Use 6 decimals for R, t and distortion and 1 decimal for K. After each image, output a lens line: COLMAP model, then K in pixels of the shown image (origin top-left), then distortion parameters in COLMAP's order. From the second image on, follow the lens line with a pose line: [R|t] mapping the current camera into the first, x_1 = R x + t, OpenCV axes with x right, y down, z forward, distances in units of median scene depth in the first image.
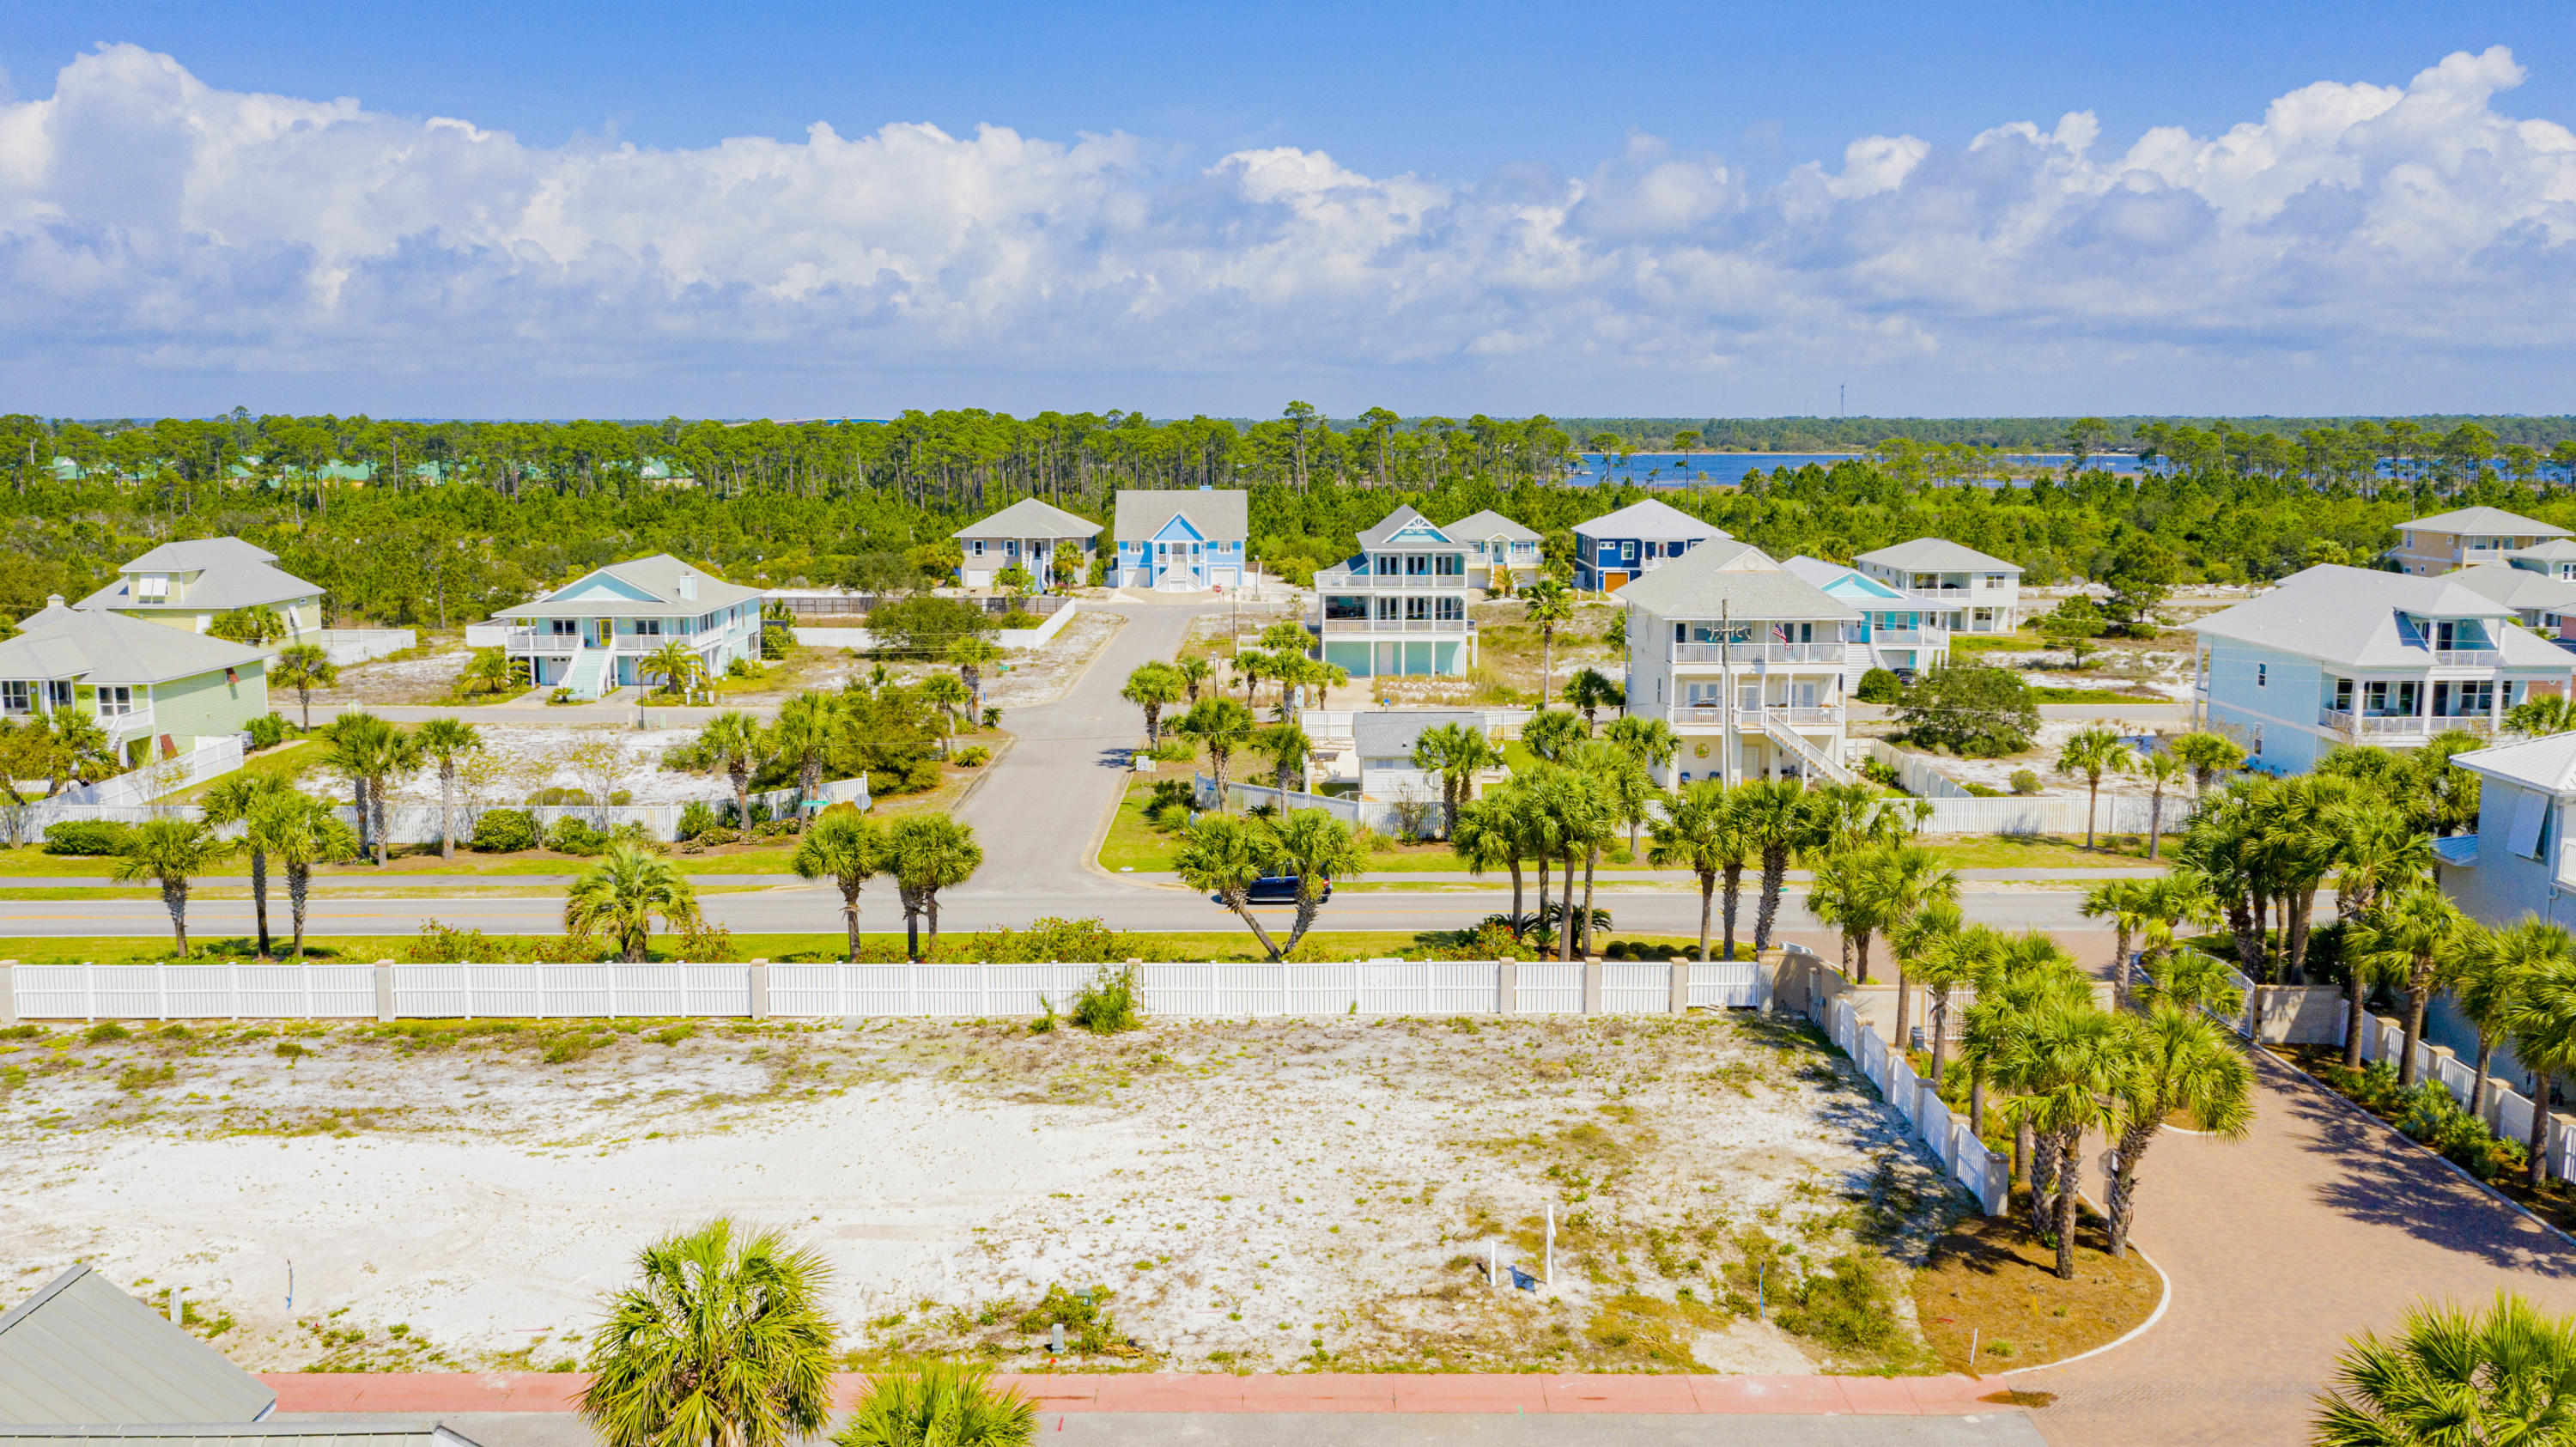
lens RADIAL K [[2054.0, 0, 1288.0], [0, 2054.0, 723.5], [0, 0, 1]] dist [0.003780, 0.007032]
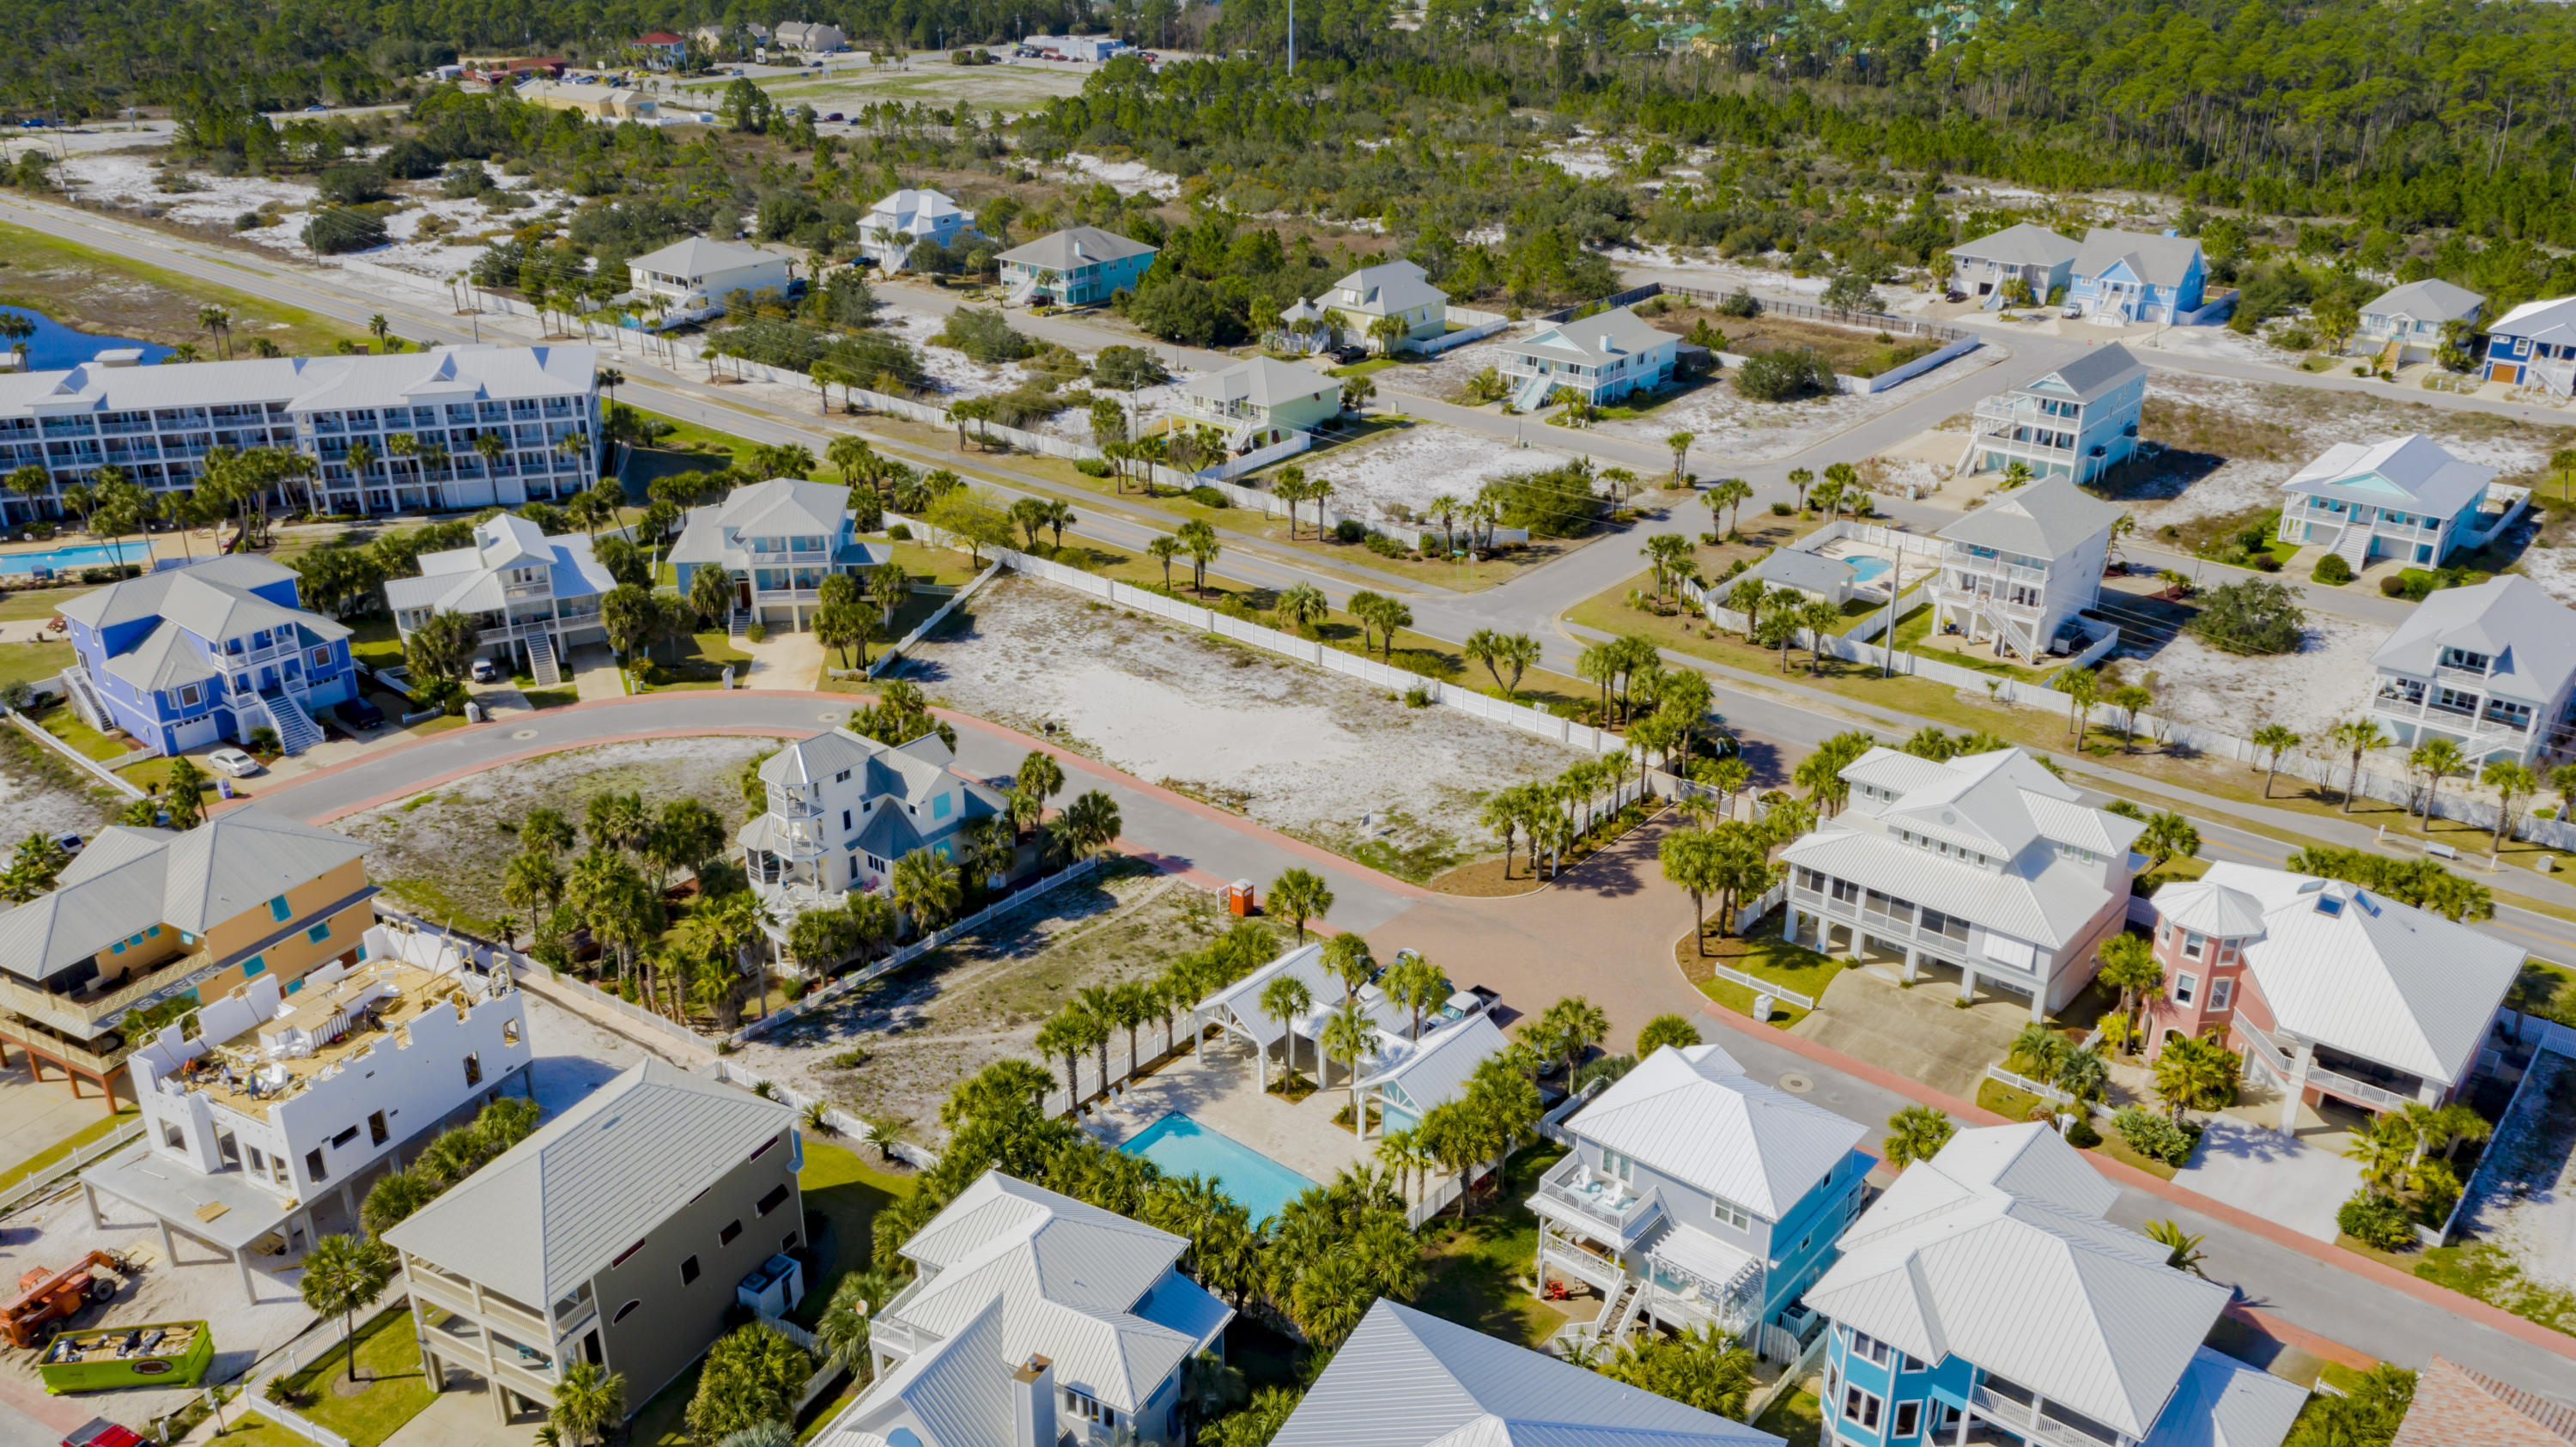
lens RADIAL K [[2054.0, 0, 1288.0], [0, 2054.0, 723.5], [0, 0, 1]] dist [0.003780, 0.007032]
pose [[0.763220, 0.261423, -0.590892, 1.174532], [-0.093326, 0.949509, 0.299539, -0.518934], [0.639363, -0.173469, 0.749082, -0.897310]]
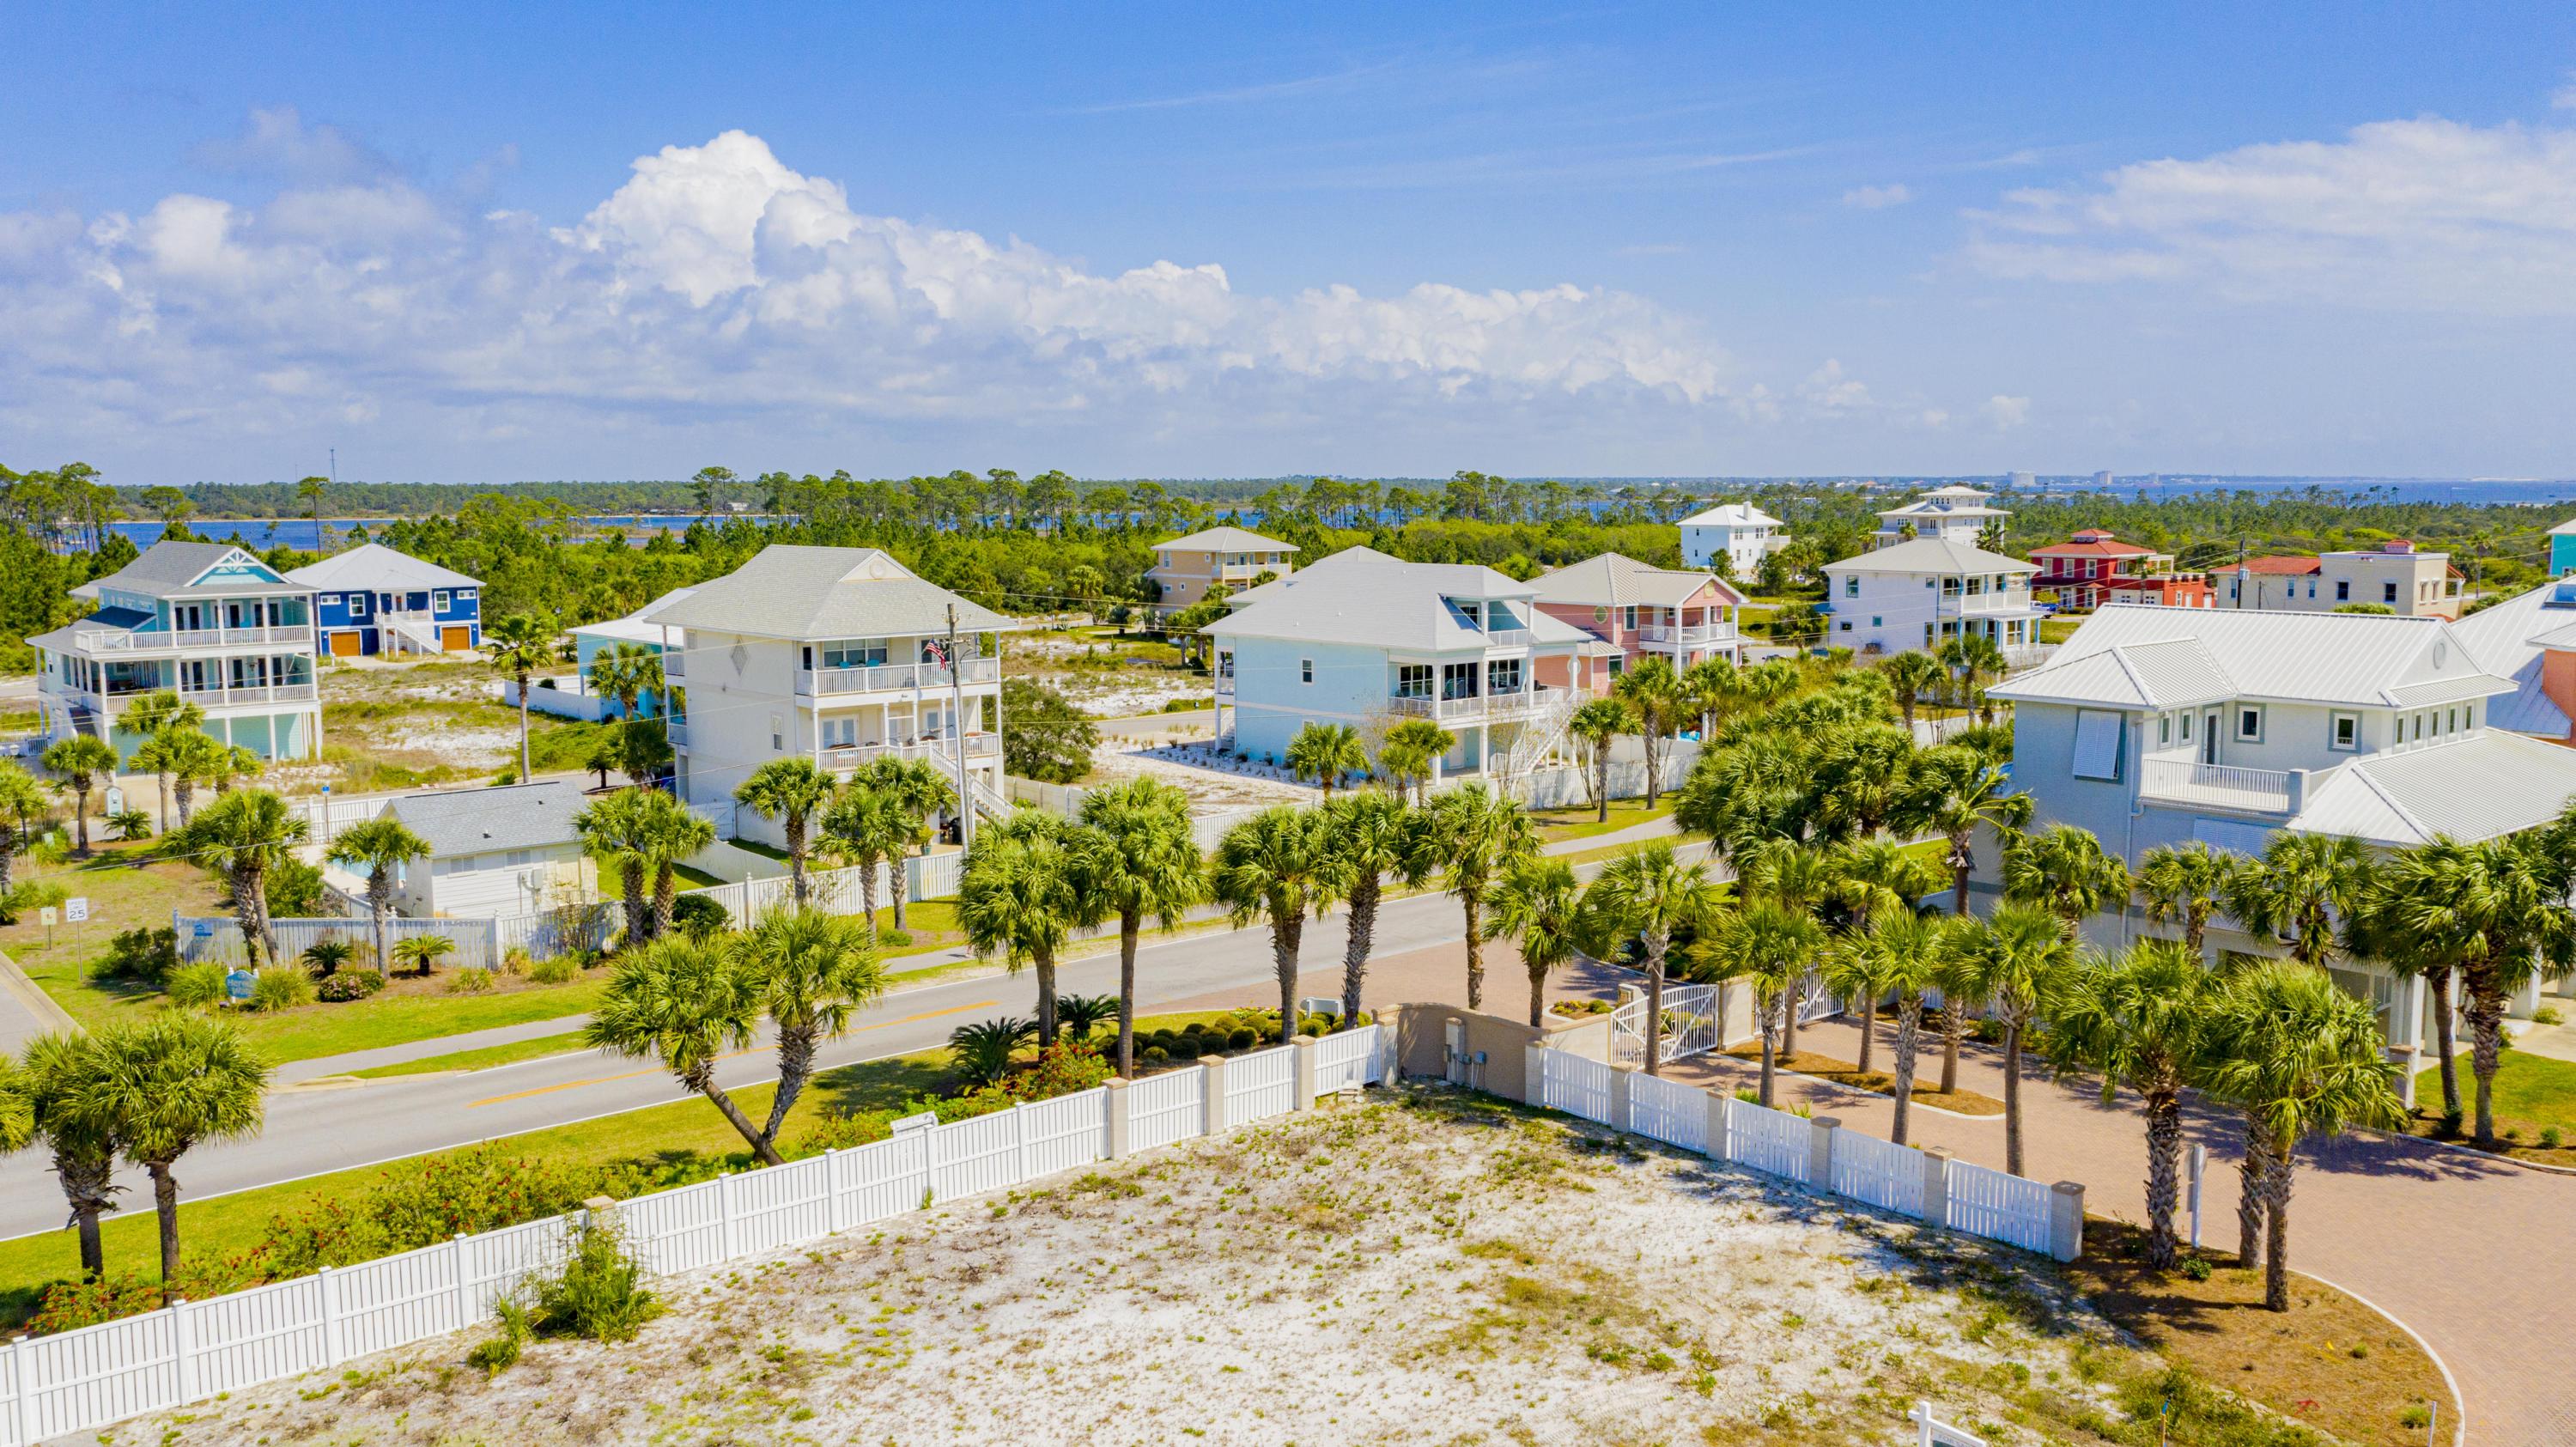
lens RADIAL K [[2066.9, 0, 1288.0], [0, 2066.9, 723.5], [0, 0, 1]] dist [-0.001056, 0.002745]
pose [[0.764255, -0.078136, 0.640163, -0.276518], [0.099637, 0.995021, 0.002498, -0.003282], [-0.637171, 0.061874, 0.768235, 0.384031]]
